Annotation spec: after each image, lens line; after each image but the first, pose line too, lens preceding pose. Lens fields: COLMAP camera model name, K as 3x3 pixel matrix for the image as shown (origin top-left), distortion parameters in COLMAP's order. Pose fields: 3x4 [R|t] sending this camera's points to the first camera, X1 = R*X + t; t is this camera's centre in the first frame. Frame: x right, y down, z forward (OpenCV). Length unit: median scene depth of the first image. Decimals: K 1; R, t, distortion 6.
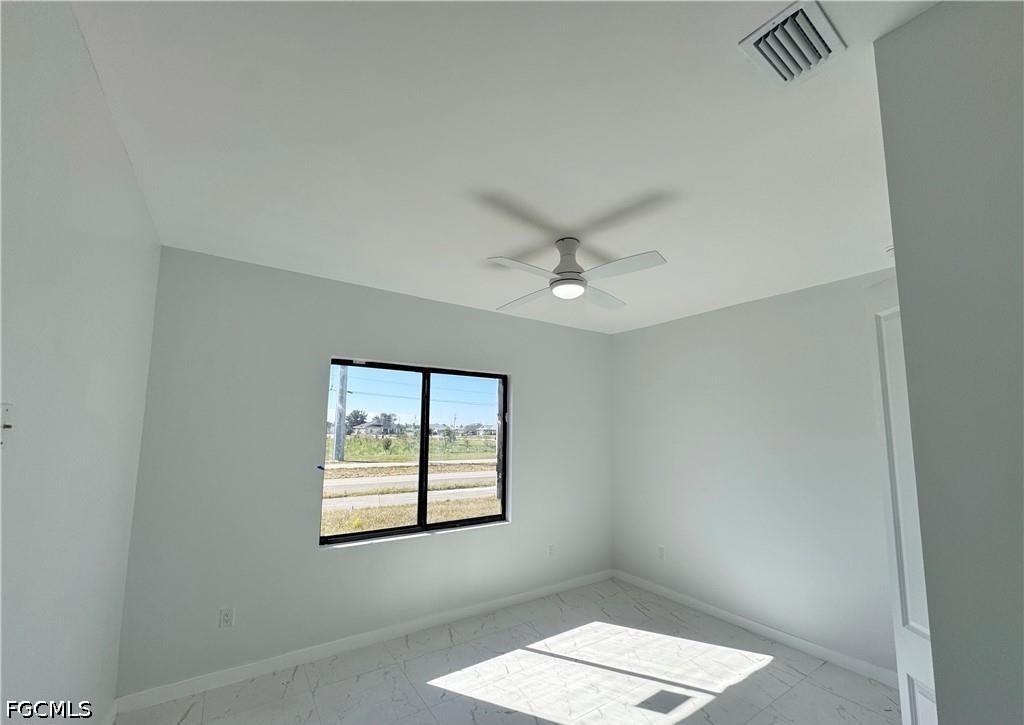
lens RADIAL K [[415.4, 0, 513.4], [0, 415.4, 380.6], [0, 0, 1]] dist [-0.001506, -0.000382]
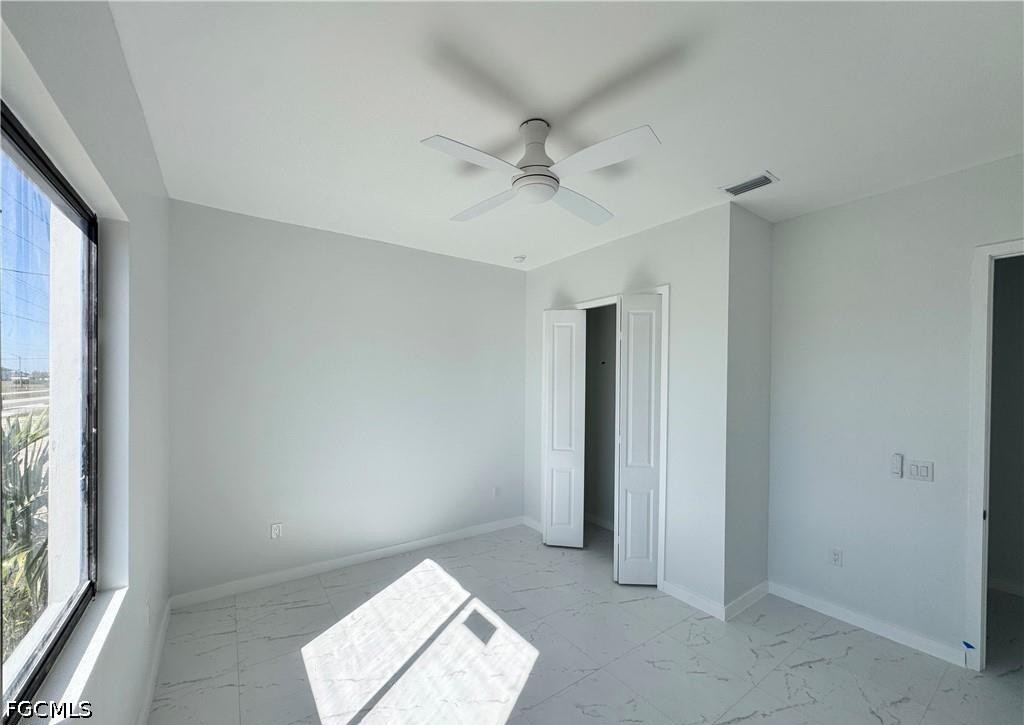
lens RADIAL K [[386.0, 0, 512.2], [0, 386.0, 402.0], [0, 0, 1]] dist [-0.000824, -0.000078]
pose [[-0.023678, -0.052730, 0.998328, -0.431346], [-0.123564, 0.991105, 0.049417, 0.103020], [-0.992054, -0.122188, -0.029983, 0.735720]]
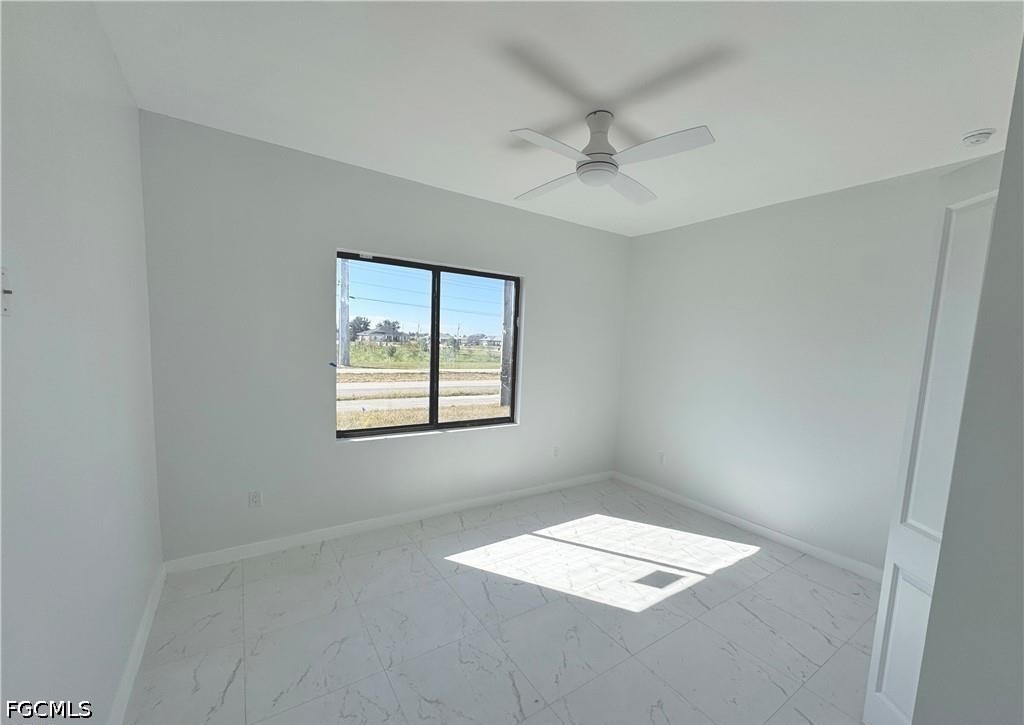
lens RADIAL K [[413.3, 0, 510.1], [0, 413.3, 385.6], [0, 0, 1]] dist [-0.002039, 0.000190]
pose [[0.999519, 0.030555, -0.005379, -0.030082], [-0.028666, 0.975851, 0.216549, 0.029741], [0.011866, -0.216290, 0.976257, 0.023255]]
